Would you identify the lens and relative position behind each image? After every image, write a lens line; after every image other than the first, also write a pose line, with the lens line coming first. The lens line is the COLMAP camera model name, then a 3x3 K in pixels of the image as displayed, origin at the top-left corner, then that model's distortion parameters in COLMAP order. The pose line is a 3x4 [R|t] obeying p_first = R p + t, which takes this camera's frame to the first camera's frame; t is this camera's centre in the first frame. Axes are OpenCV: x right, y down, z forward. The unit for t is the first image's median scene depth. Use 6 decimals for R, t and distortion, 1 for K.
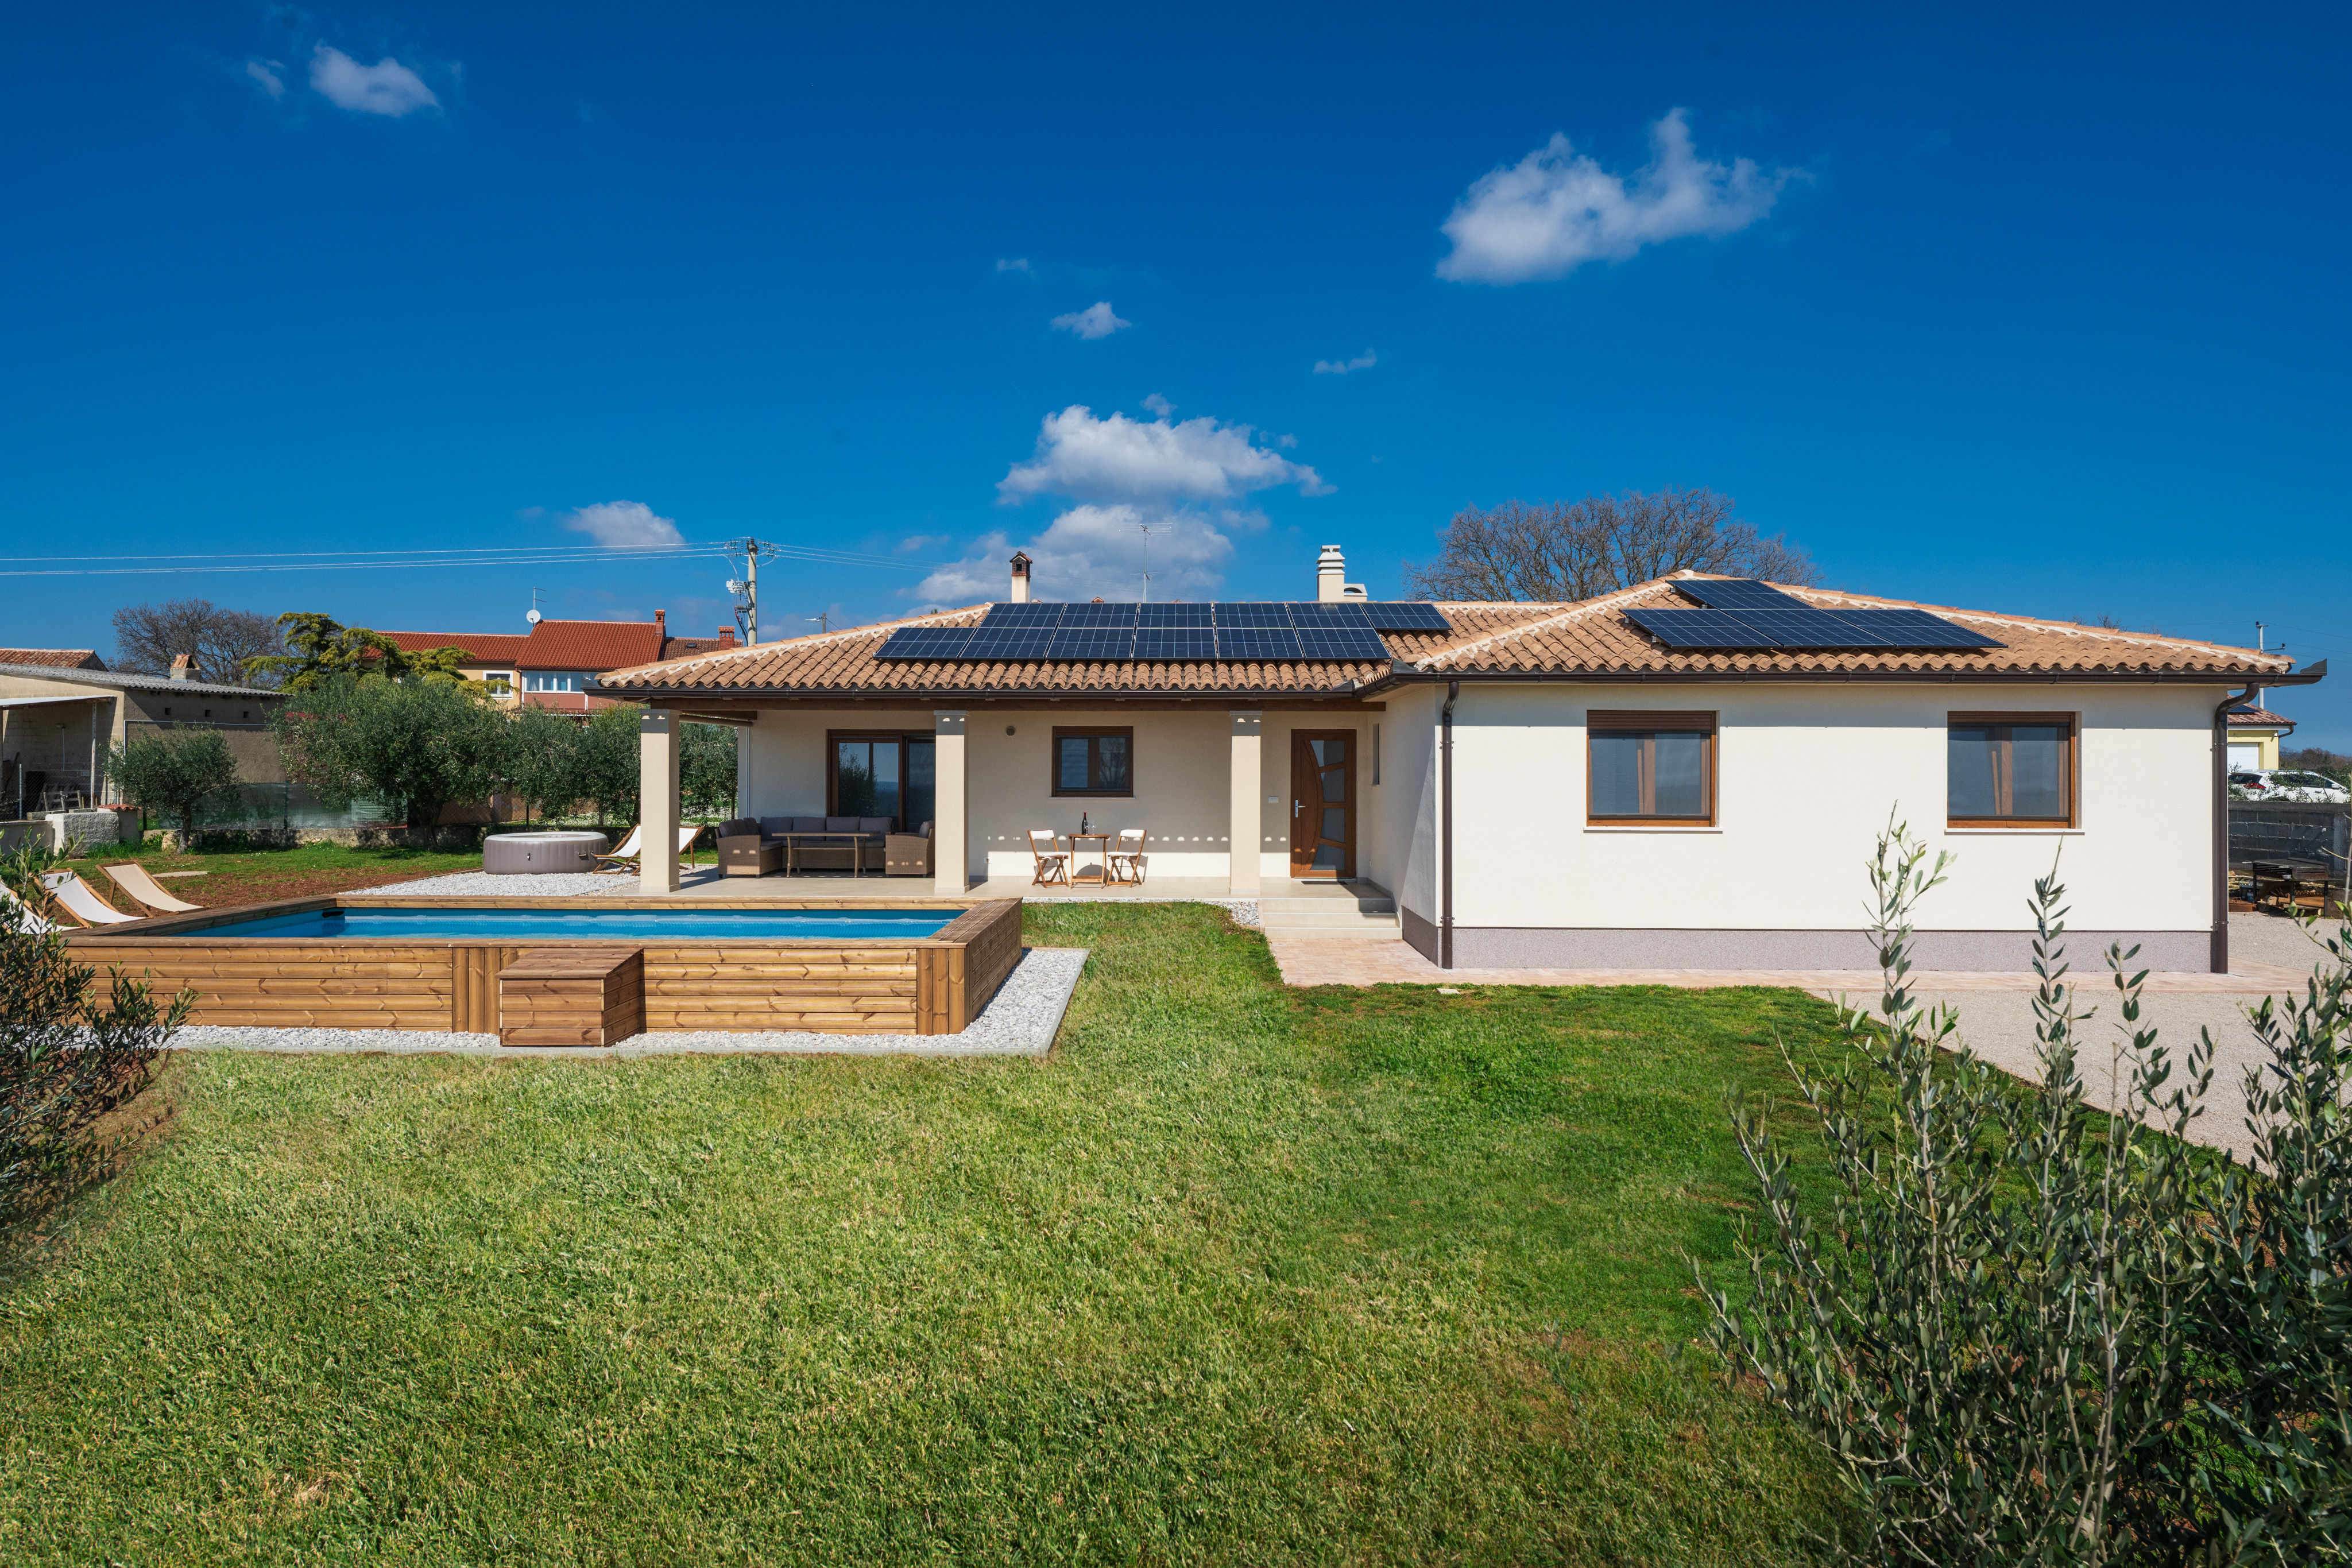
lens RADIAL K [[1317.7, 0, 1172.1], [0, 1317.7, 772.3], [0, 0, 1]] dist [-0.018755, -0.000088]
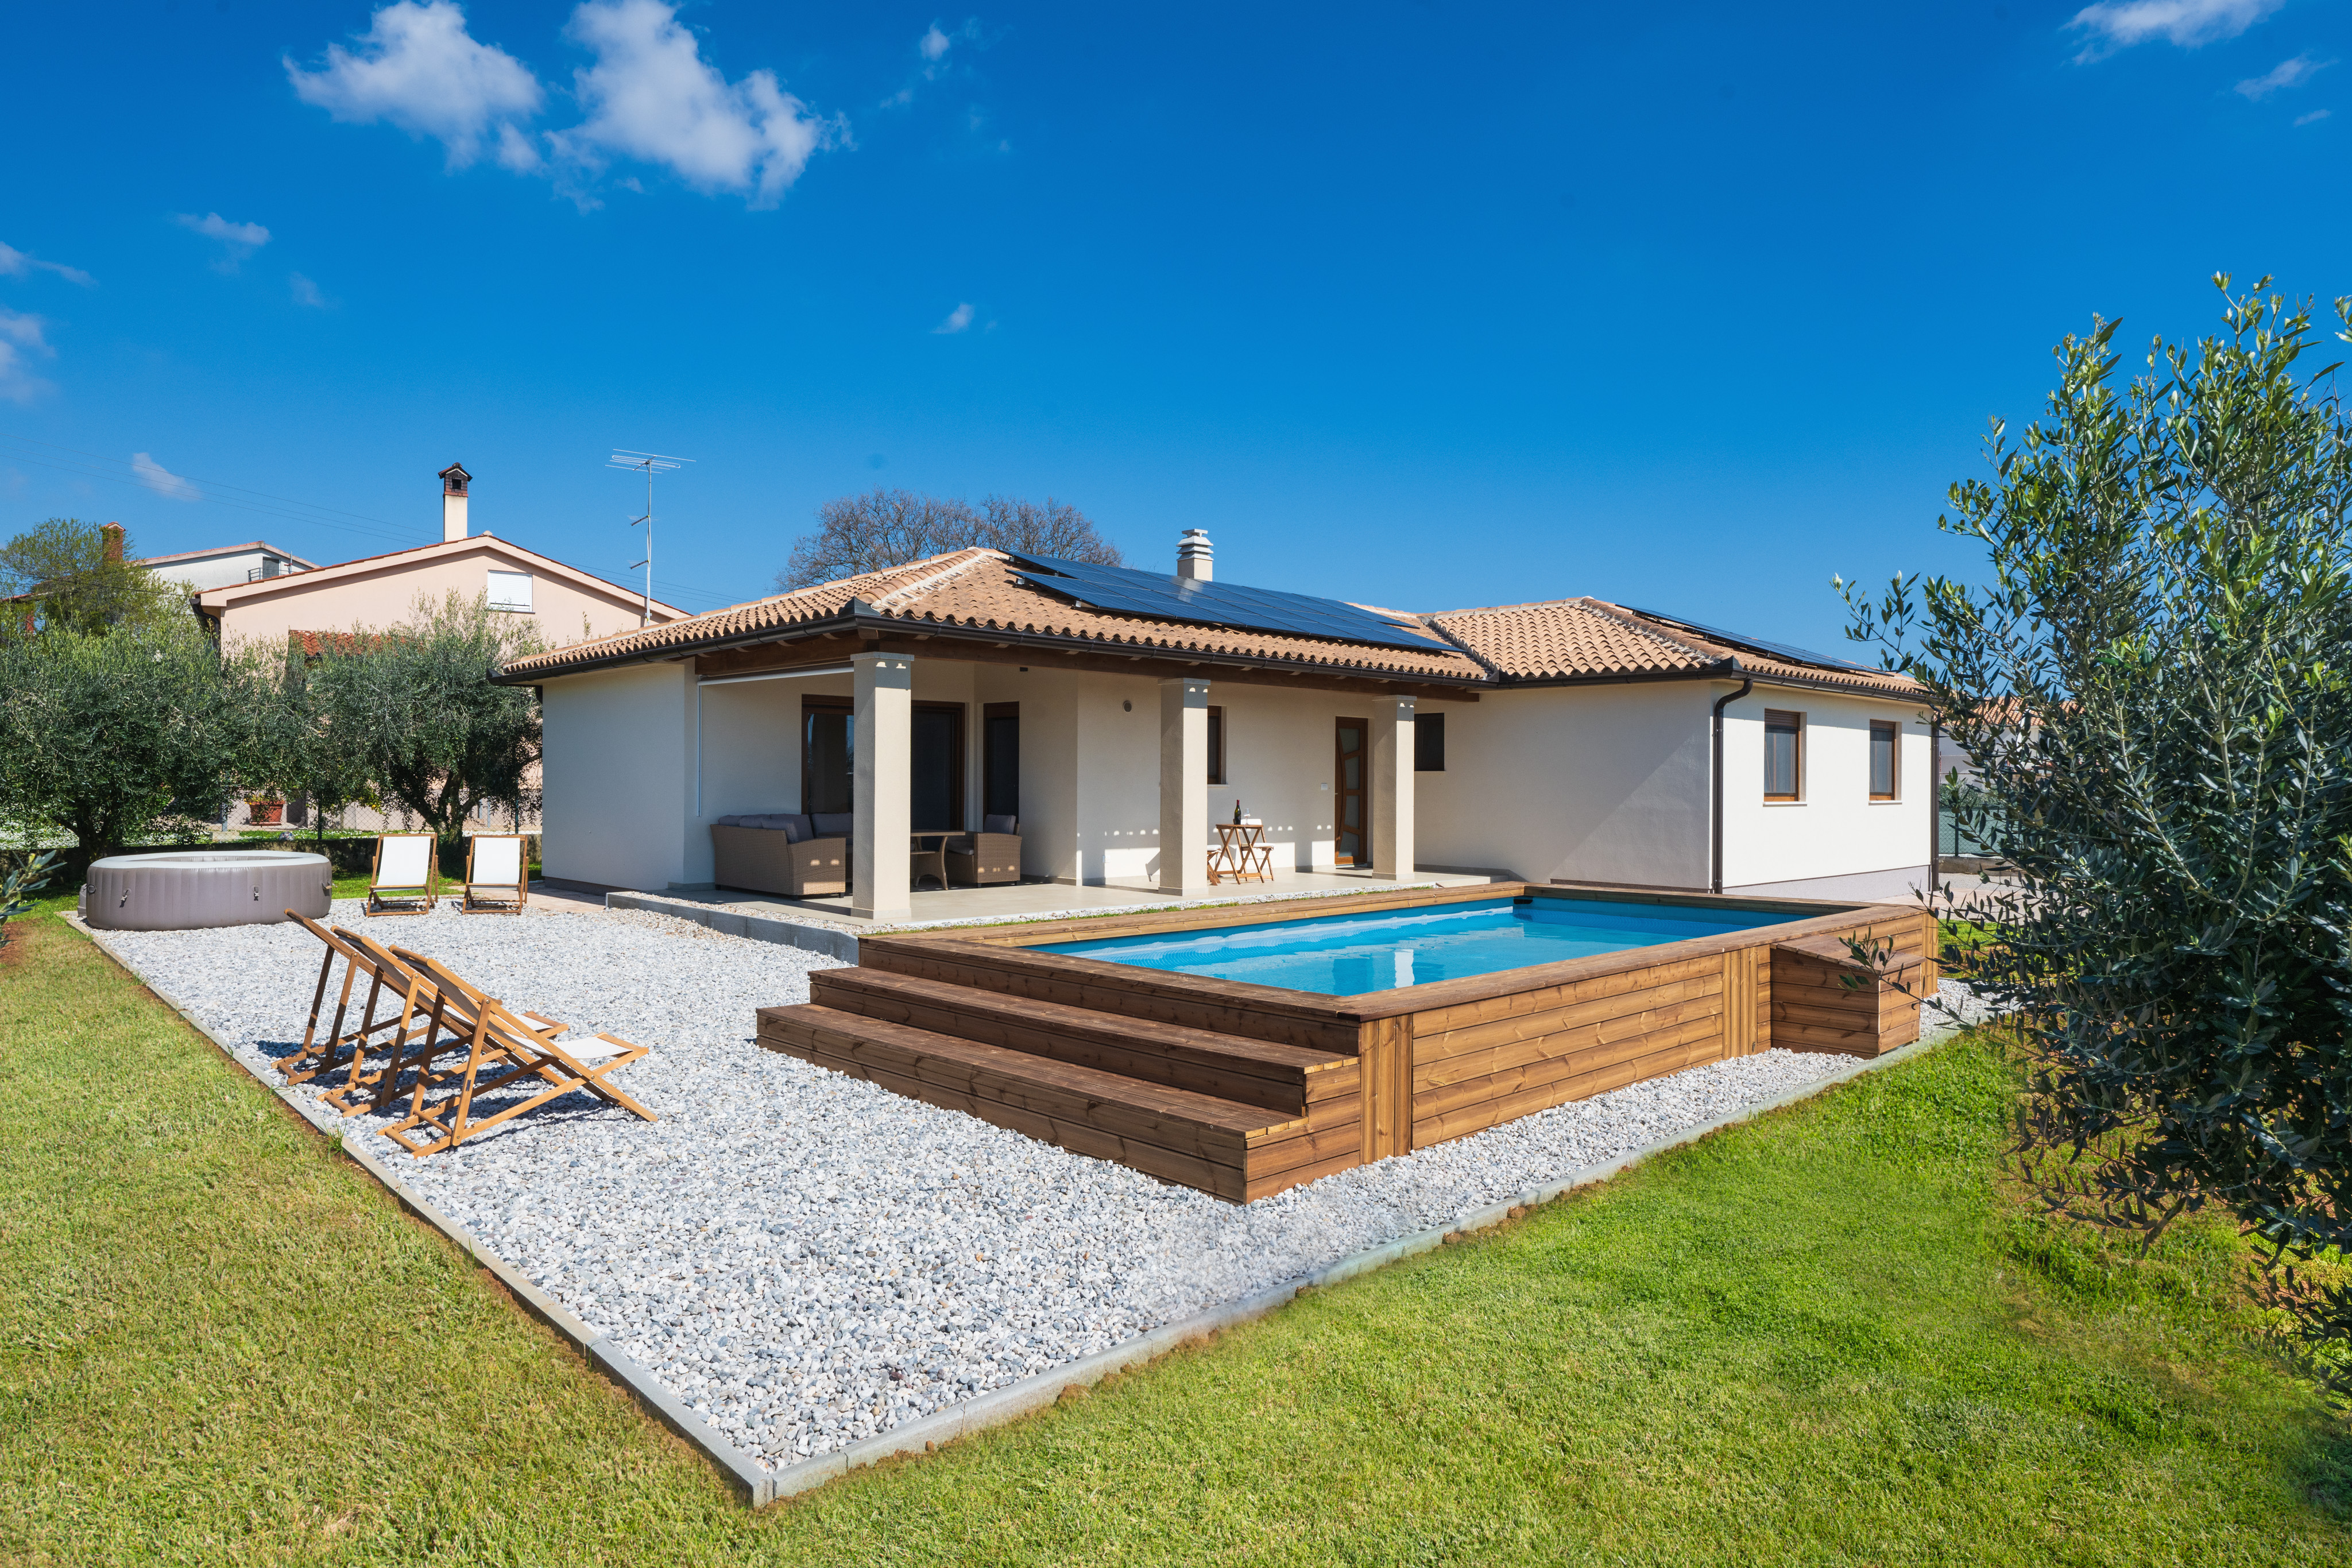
lens RADIAL K [[1360.6, 0, 1158.4], [0, 1360.6, 749.5], [0, 0, 1]] dist [0.002388, 0.001818]
pose [[0.714759, 0.019367, 0.699102, -0.782075], [-0.002279, 0.999676, -0.025364, 0.020499], [-0.699367, 0.016536, 0.714572, 0.383566]]
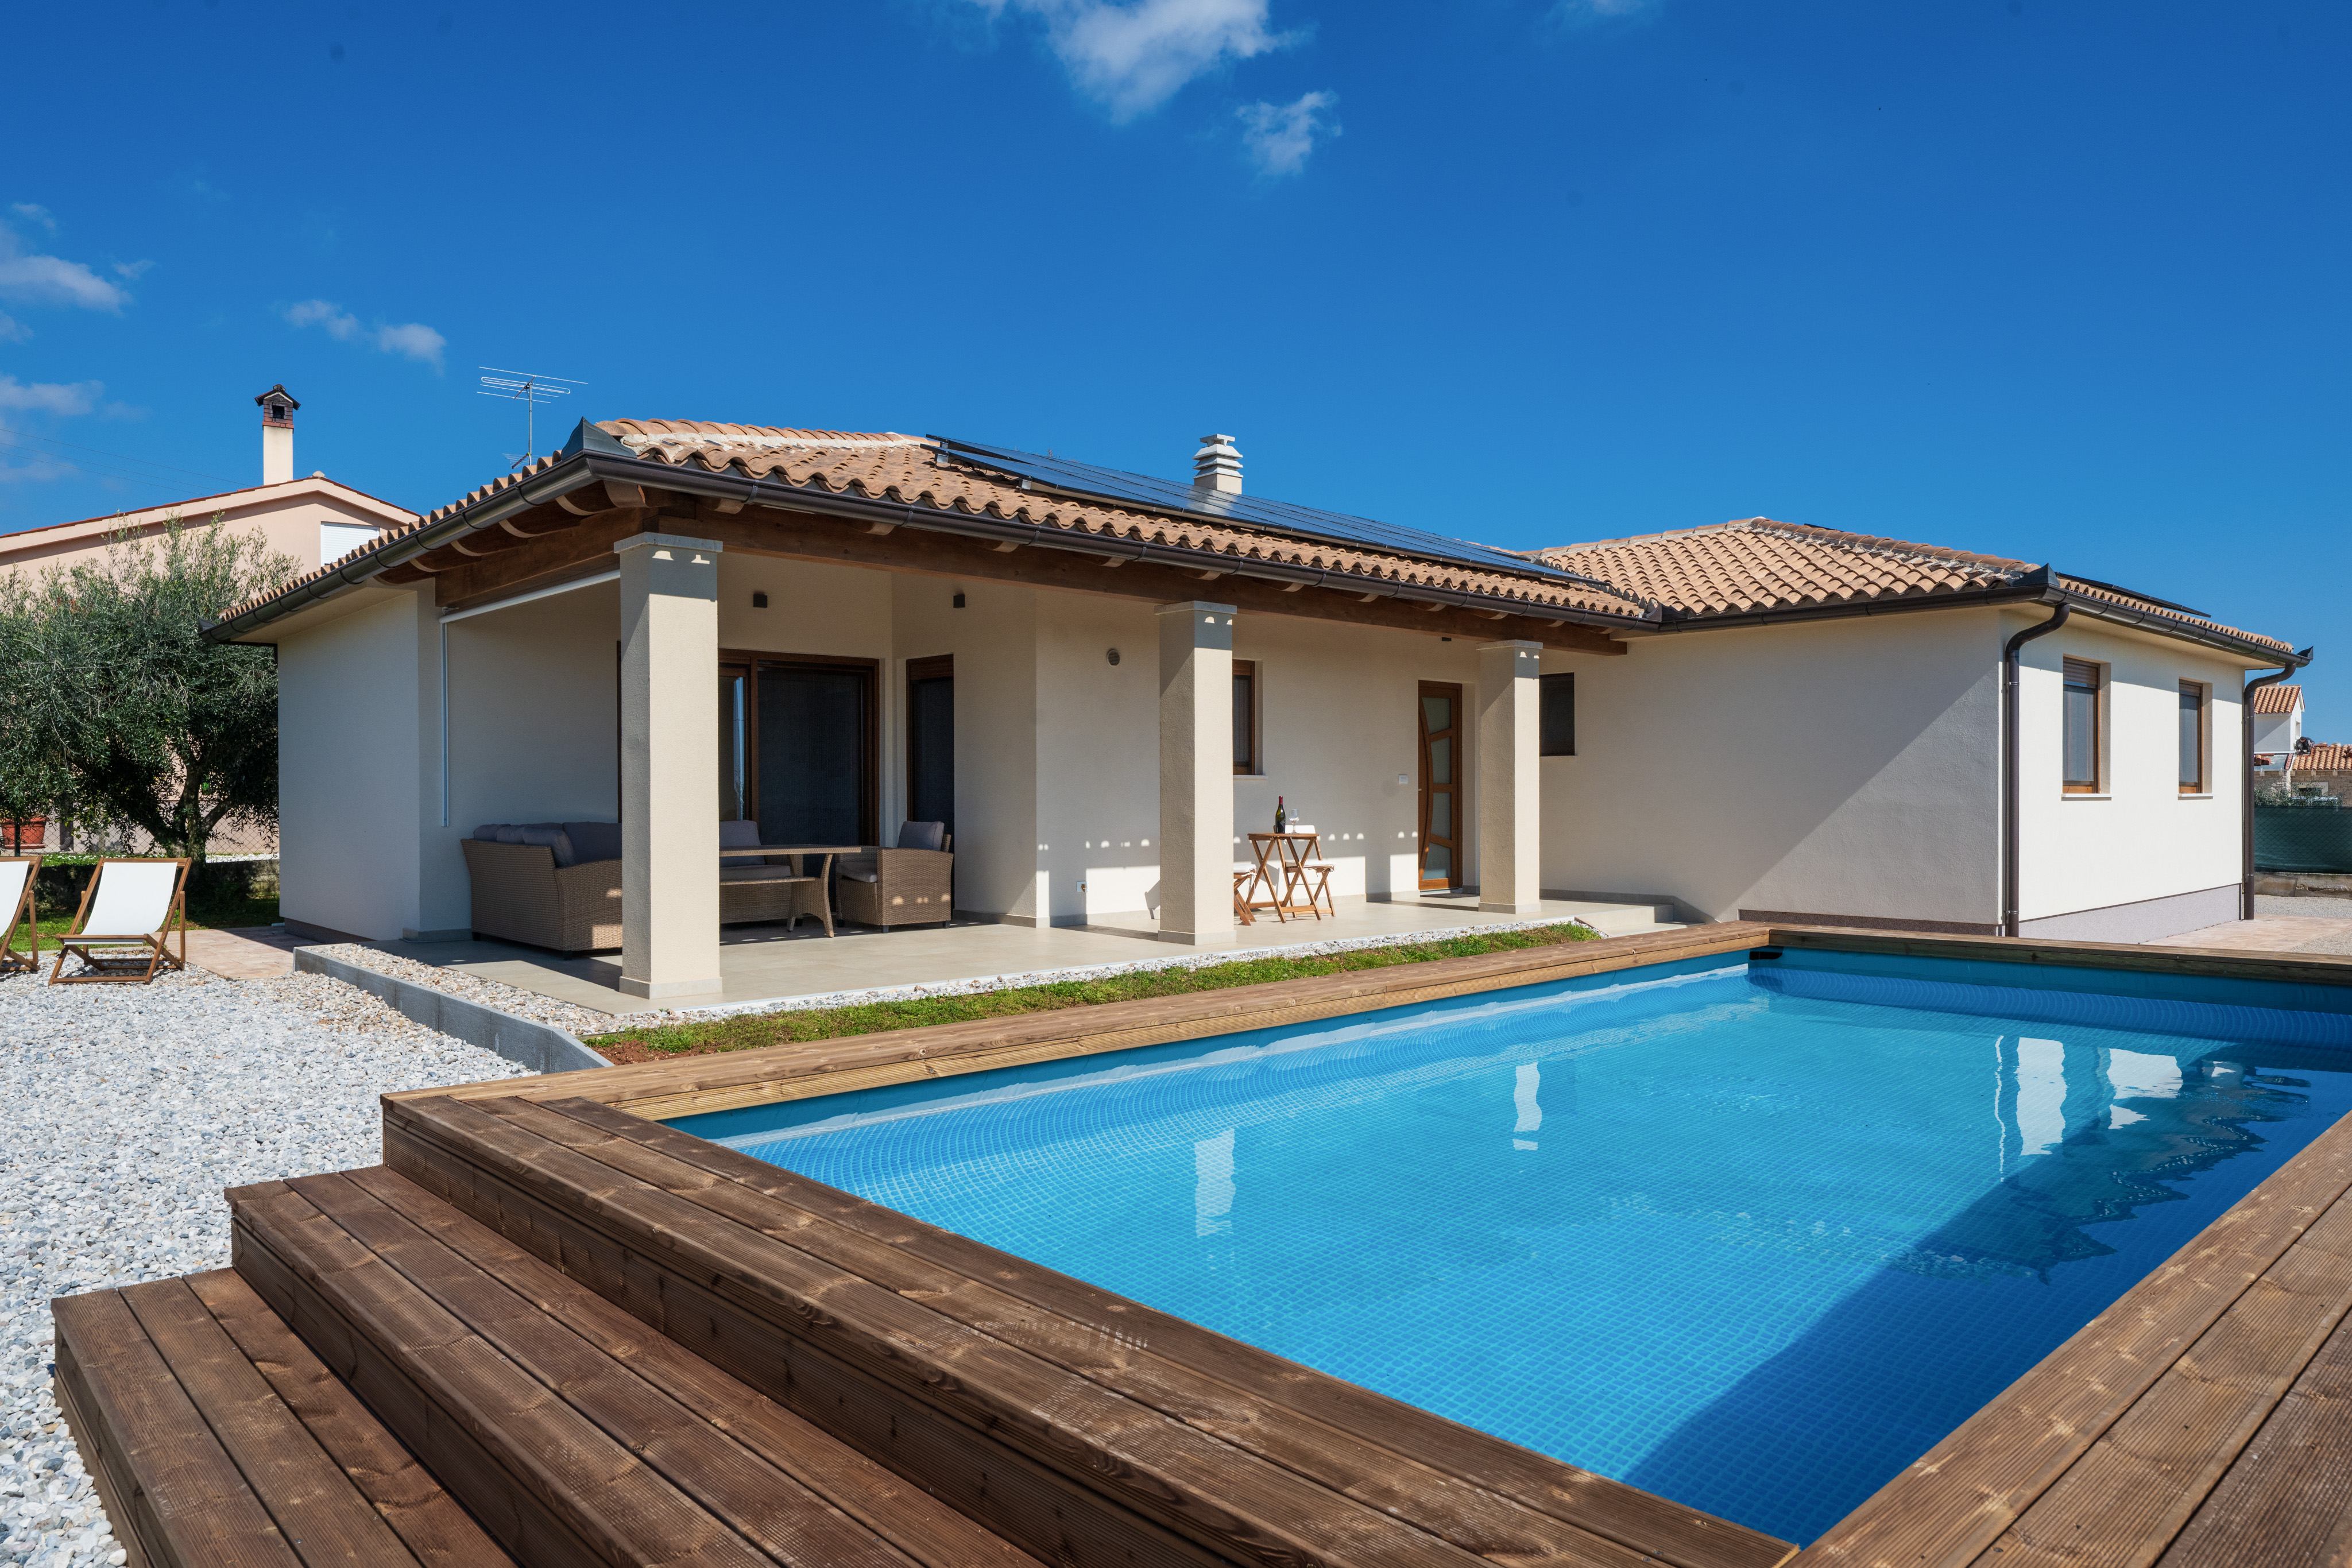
lens RADIAL K [[1466.4, 0, 1161.0], [0, 1466.4, 785.2], [0, 0, 1]] dist [0.008883, 0.000231]
pose [[0.728152, 0.000921, 0.685415, -0.585362], [0.006820, 0.999940, -0.008589, 0.031996], [-0.685382, 0.010928, 0.728102, 0.565774]]
